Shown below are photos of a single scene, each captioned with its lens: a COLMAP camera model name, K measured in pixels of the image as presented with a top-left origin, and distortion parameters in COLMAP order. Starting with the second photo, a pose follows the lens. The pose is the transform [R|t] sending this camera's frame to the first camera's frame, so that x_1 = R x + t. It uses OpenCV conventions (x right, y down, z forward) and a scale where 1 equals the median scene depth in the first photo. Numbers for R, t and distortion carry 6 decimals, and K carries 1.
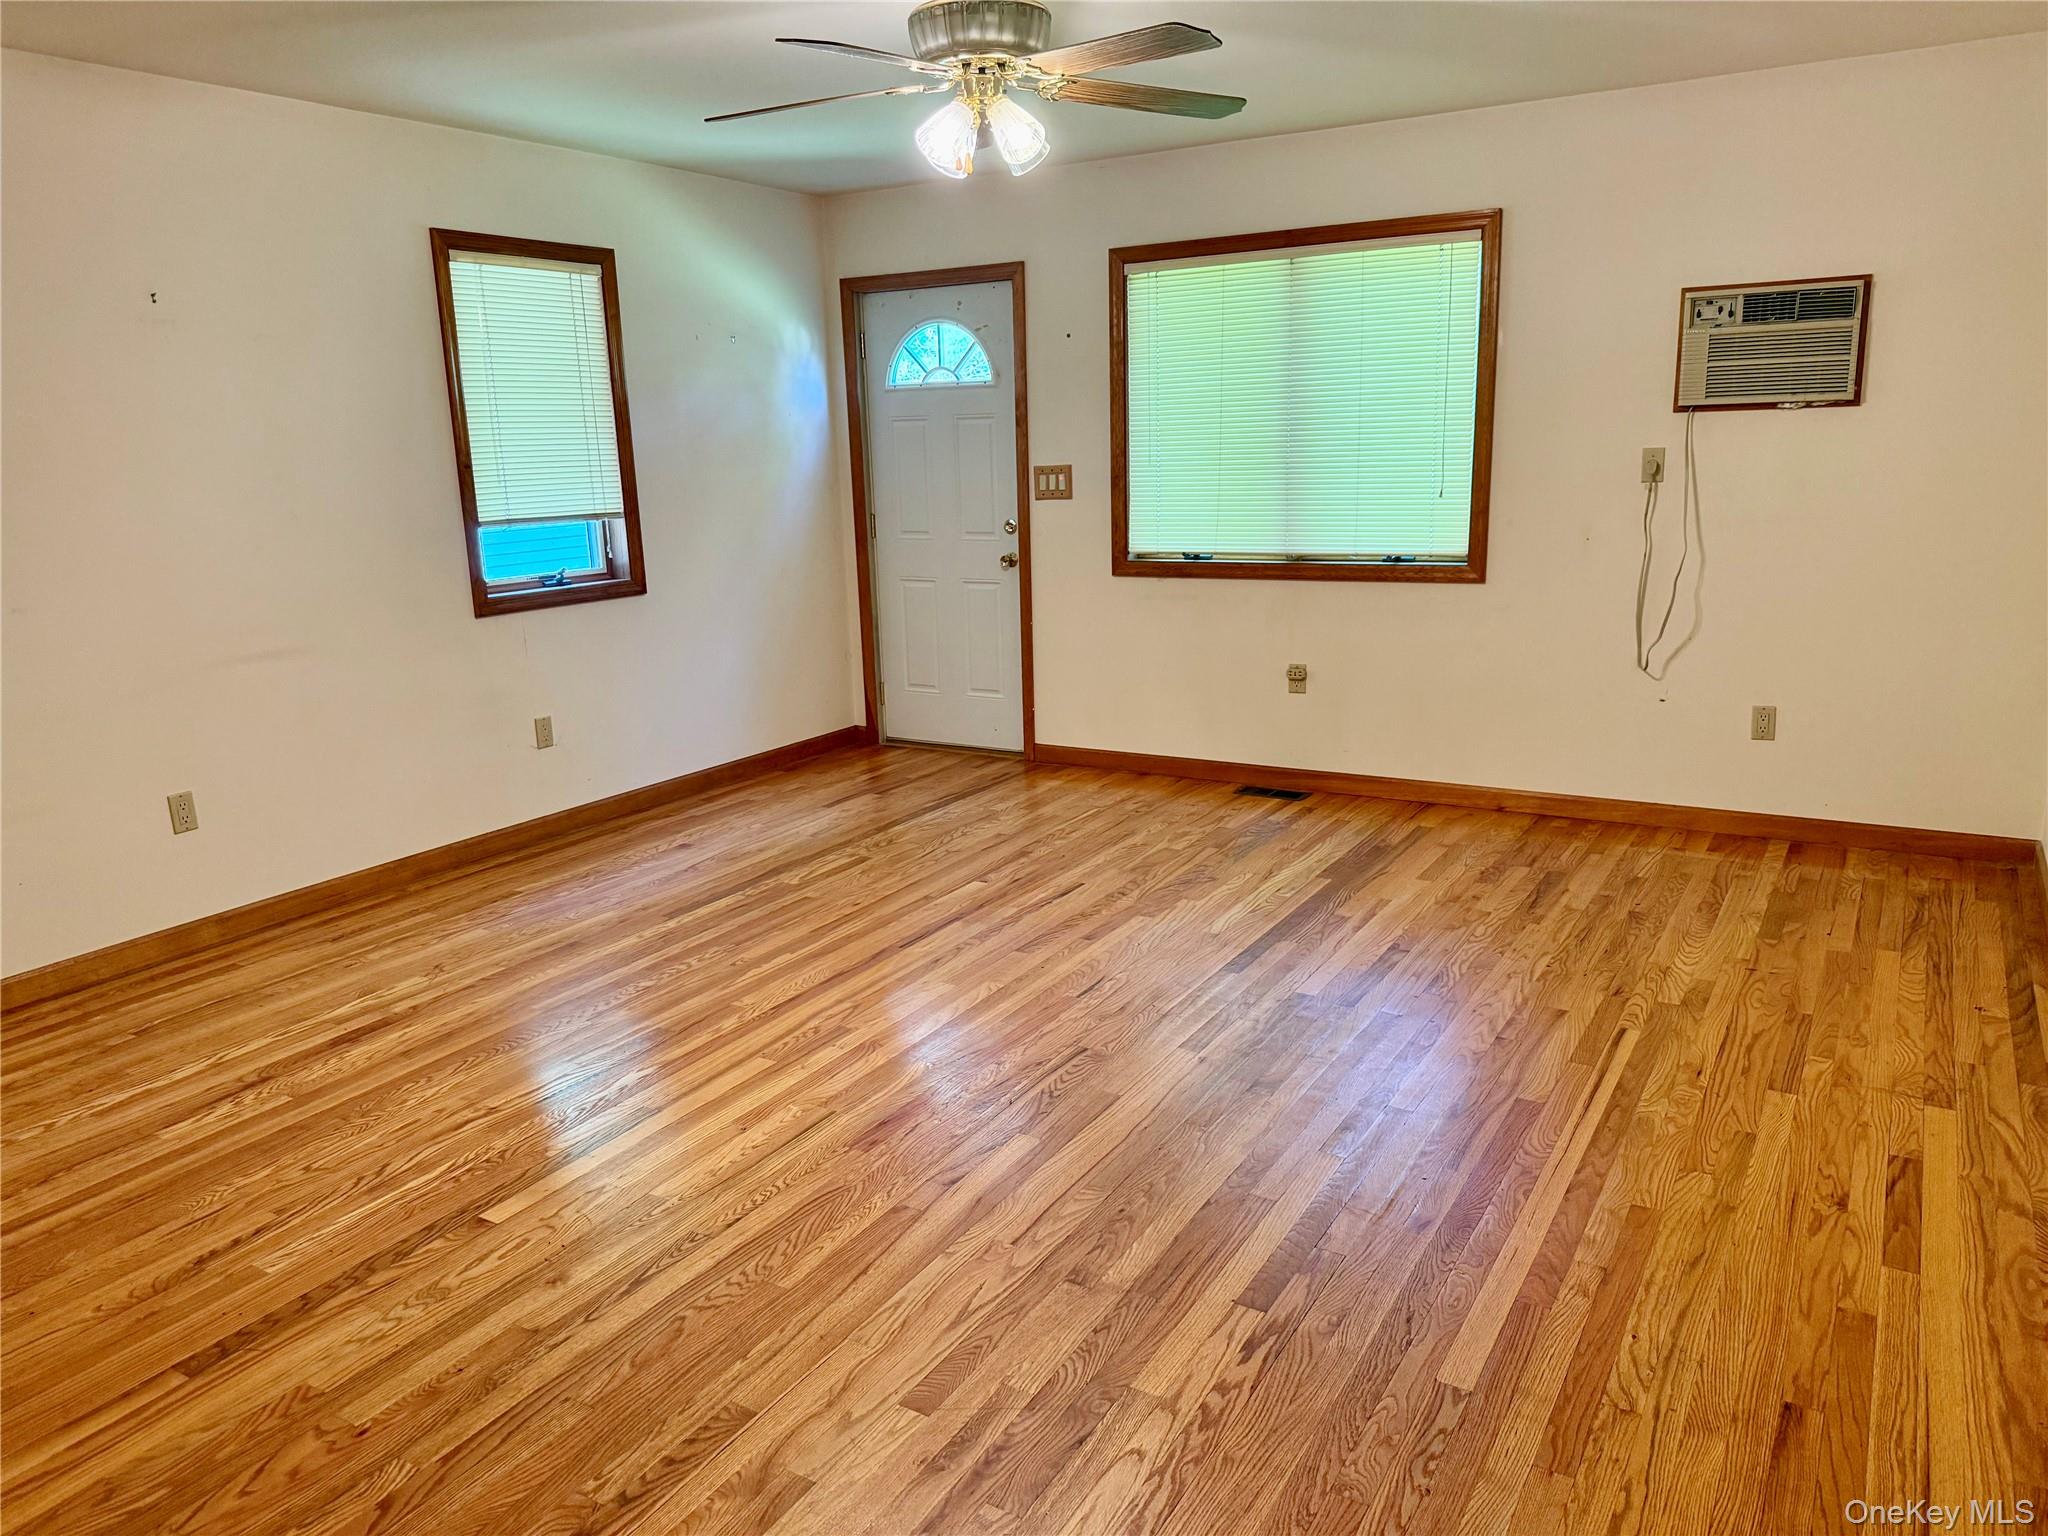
lens RADIAL K [[1454.4, 0, 1024.0], [0, 1454.4, 768.0], [0, 0, 1]] dist [0.064322, -0.079674]
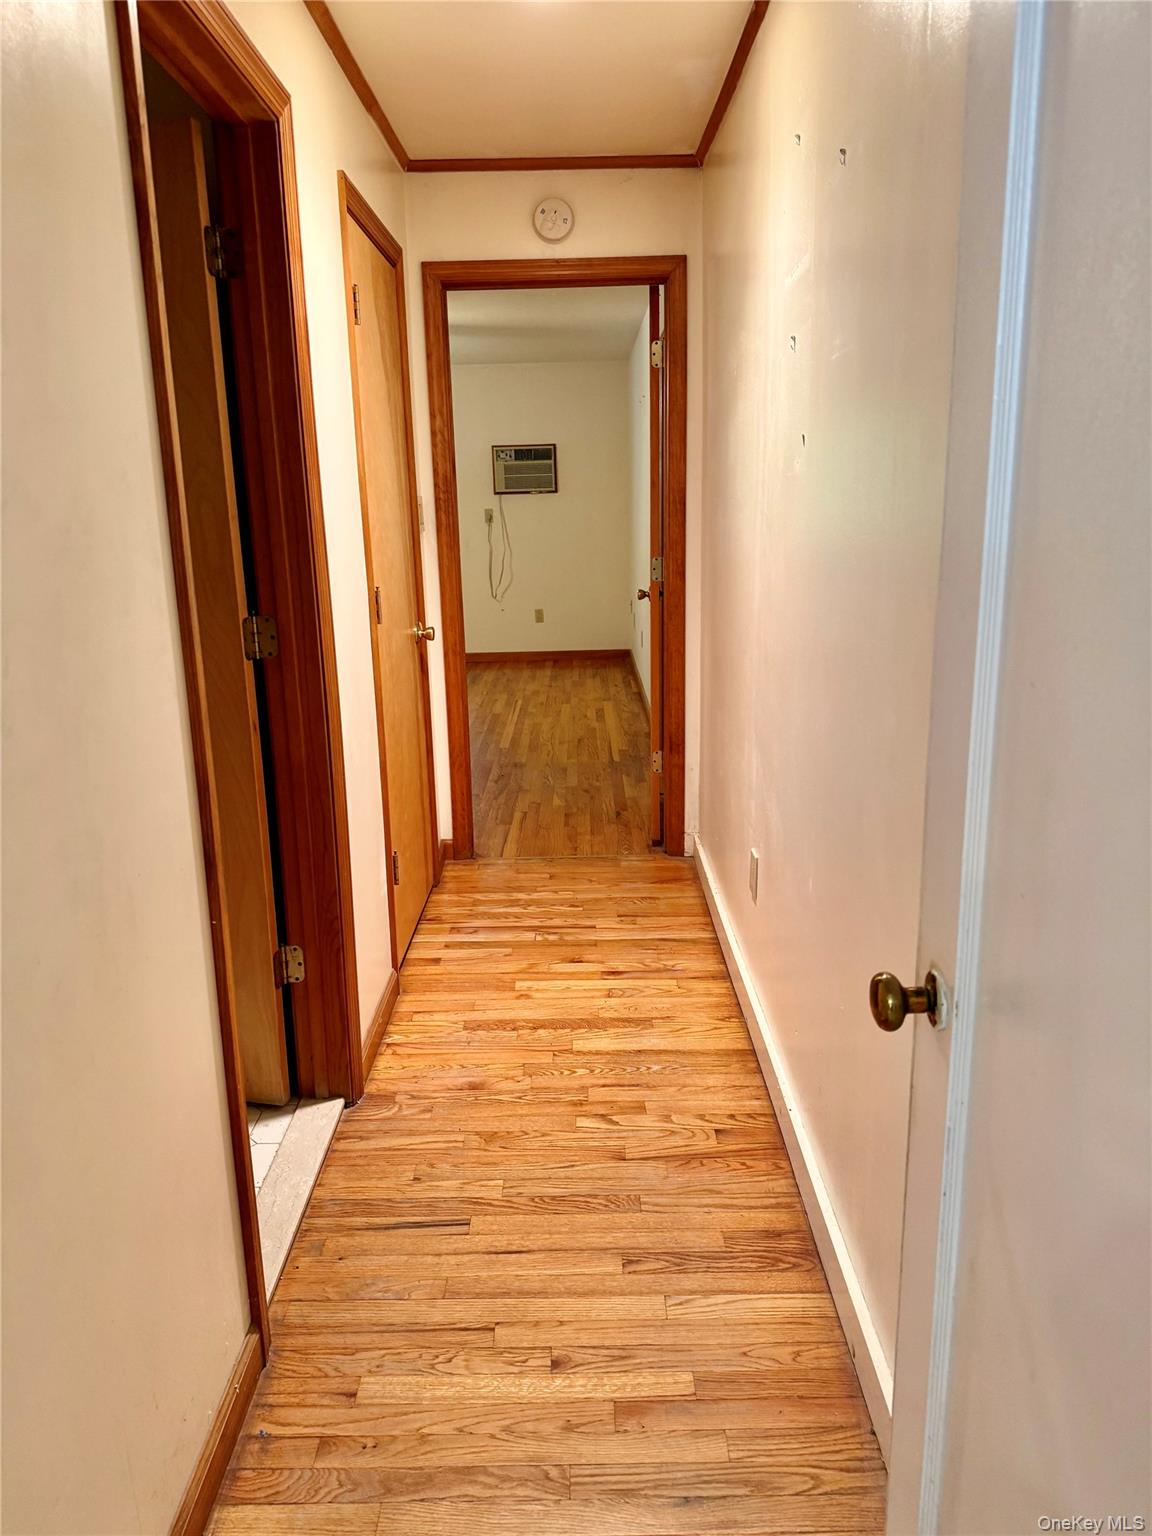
lens RADIAL K [[1090.8, 0, 576.0], [0, 1090.8, 768.0], [0, 0, 1]] dist [0.064322, -0.079674]
pose [[0.858579, -0.112861, 0.500104, -0.449161], [0.112603, 0.993162, 0.030815, 0.190501], [-0.500162, 0.029856, 0.865417, -0.714146]]
